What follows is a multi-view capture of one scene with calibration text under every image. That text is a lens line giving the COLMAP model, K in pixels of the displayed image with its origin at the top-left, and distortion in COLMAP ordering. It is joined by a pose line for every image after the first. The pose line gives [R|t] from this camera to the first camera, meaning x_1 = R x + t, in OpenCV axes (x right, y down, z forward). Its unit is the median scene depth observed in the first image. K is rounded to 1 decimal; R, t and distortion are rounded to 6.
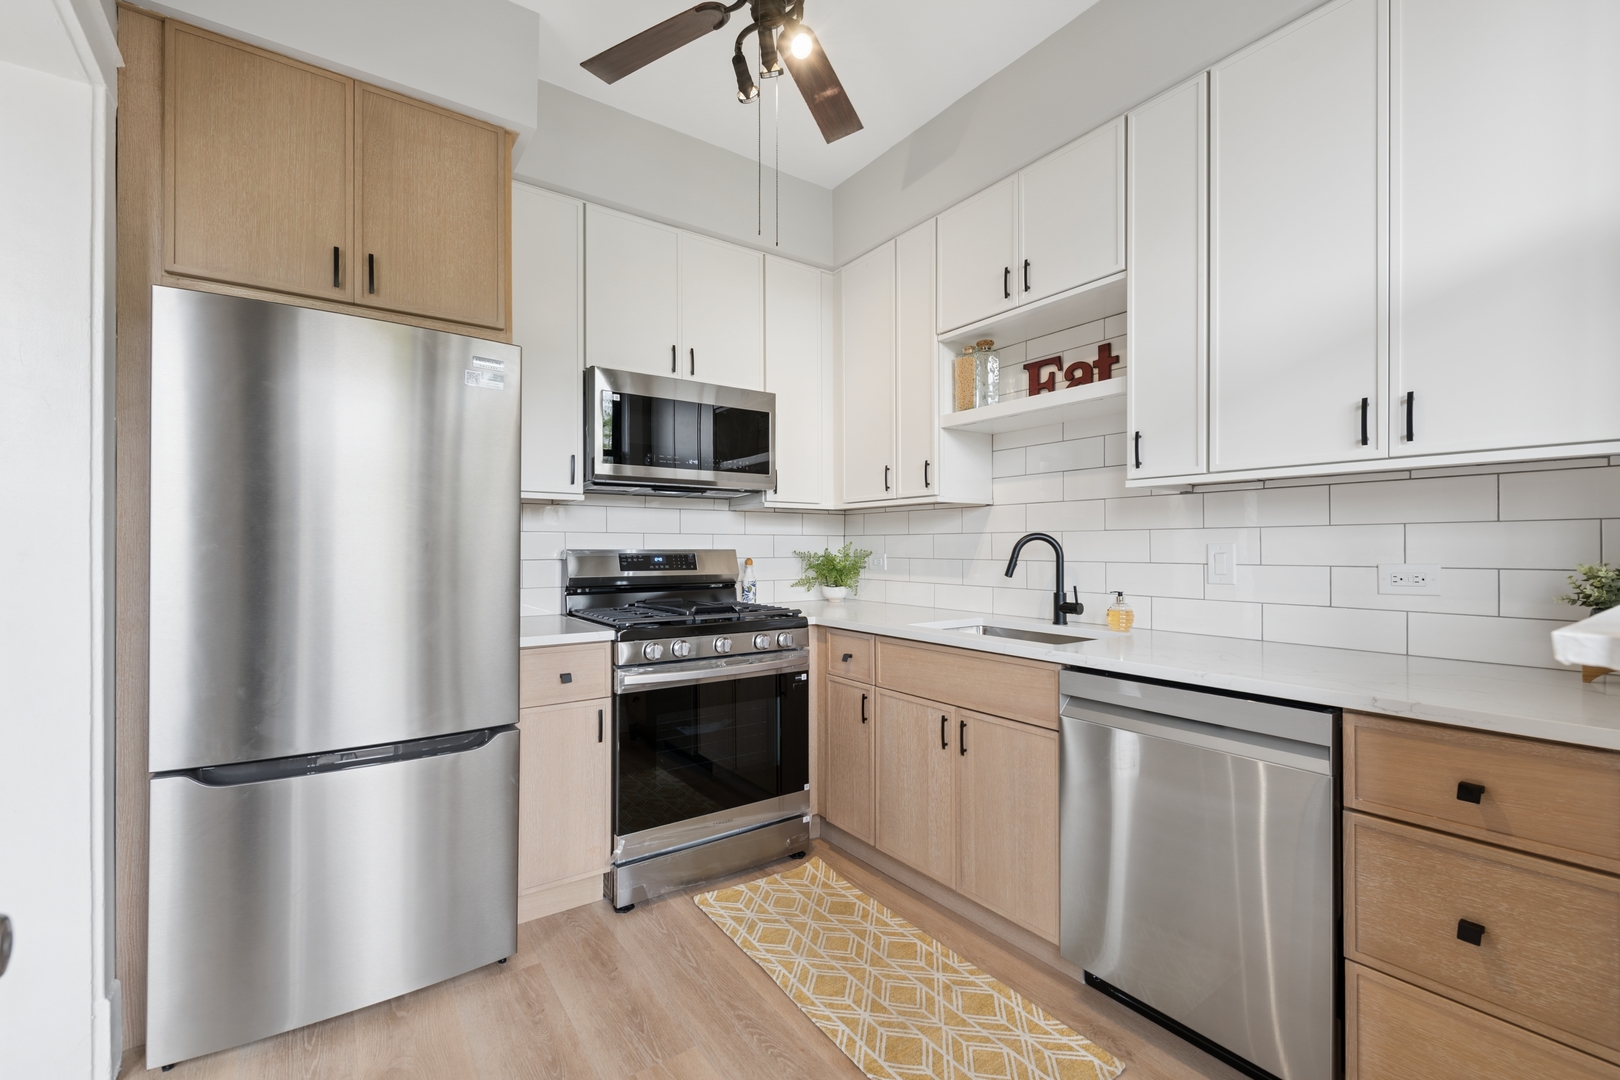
lens RADIAL K [[658.6, 0, 796.3], [0, 658.6, 547.4], [0, 0, 1]] dist [-0.000095, -0.002331]
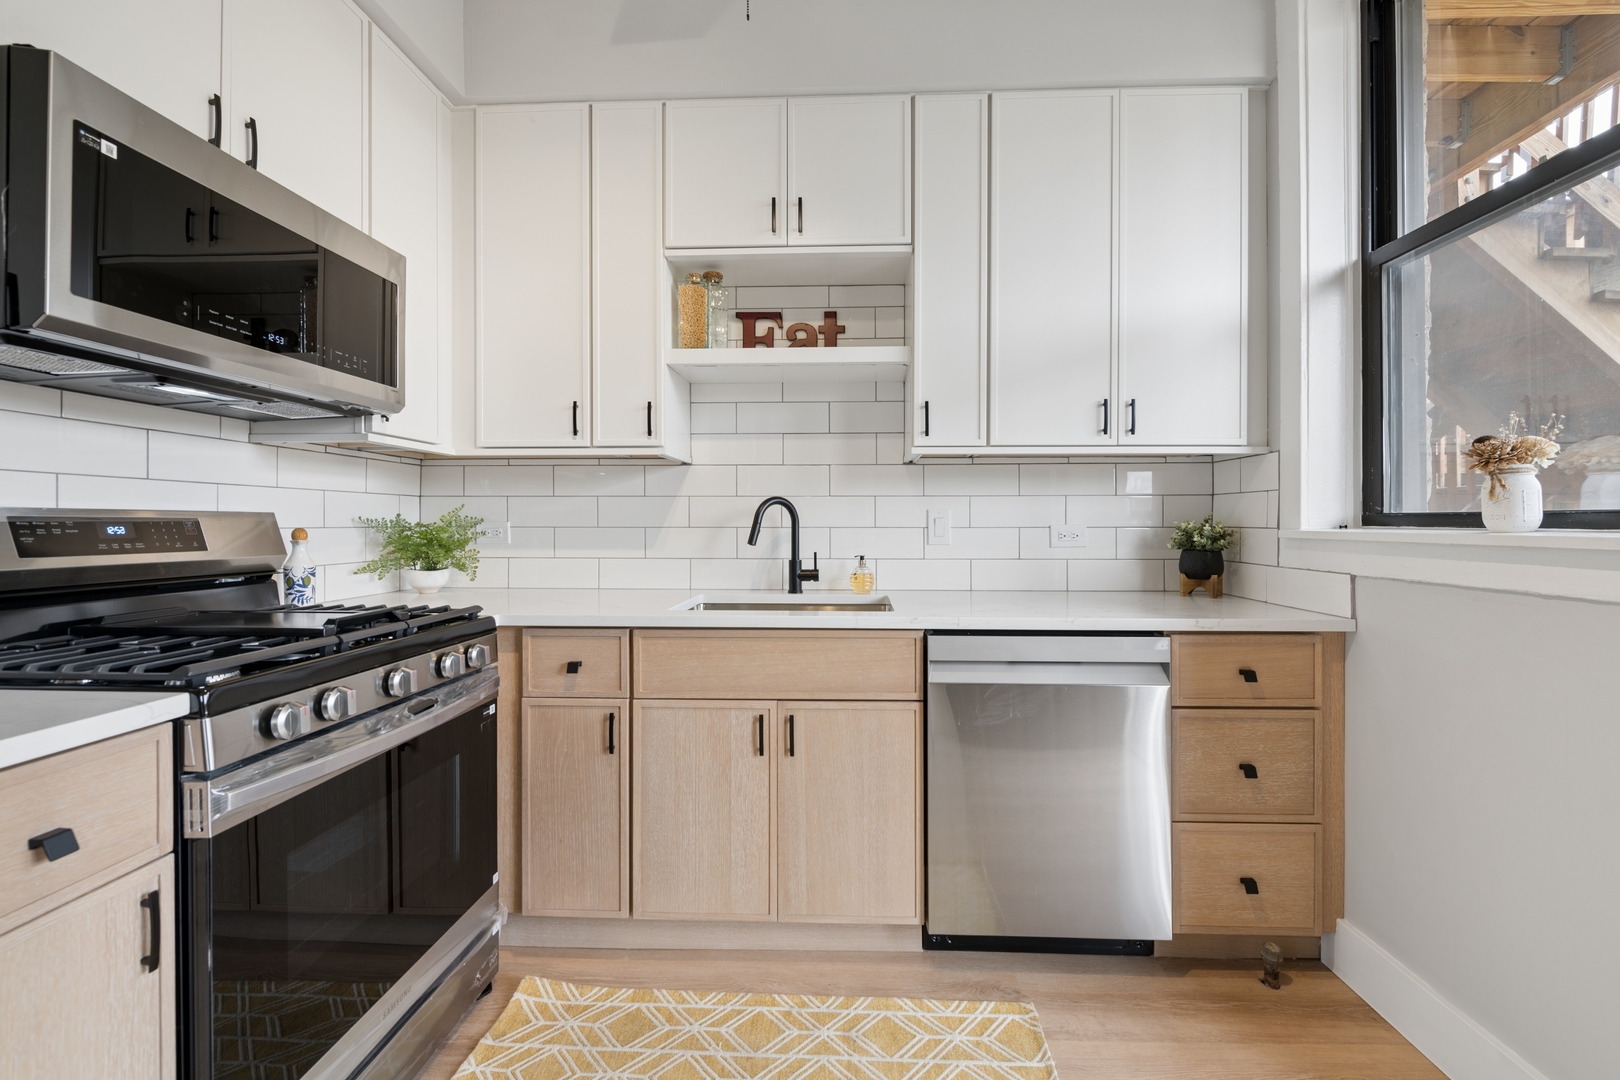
lens RADIAL K [[658.6, 0, 826.6], [0, 658.6, 520.4], [0, 0, 1]] dist [-0.000095, -0.002331]
pose [[0.616637, 0.003493, 0.787240, -0.325847], [-0.001462, 0.999994, -0.003292, 0.014623], [-0.787246, 0.000879, 0.616638, 0.379508]]
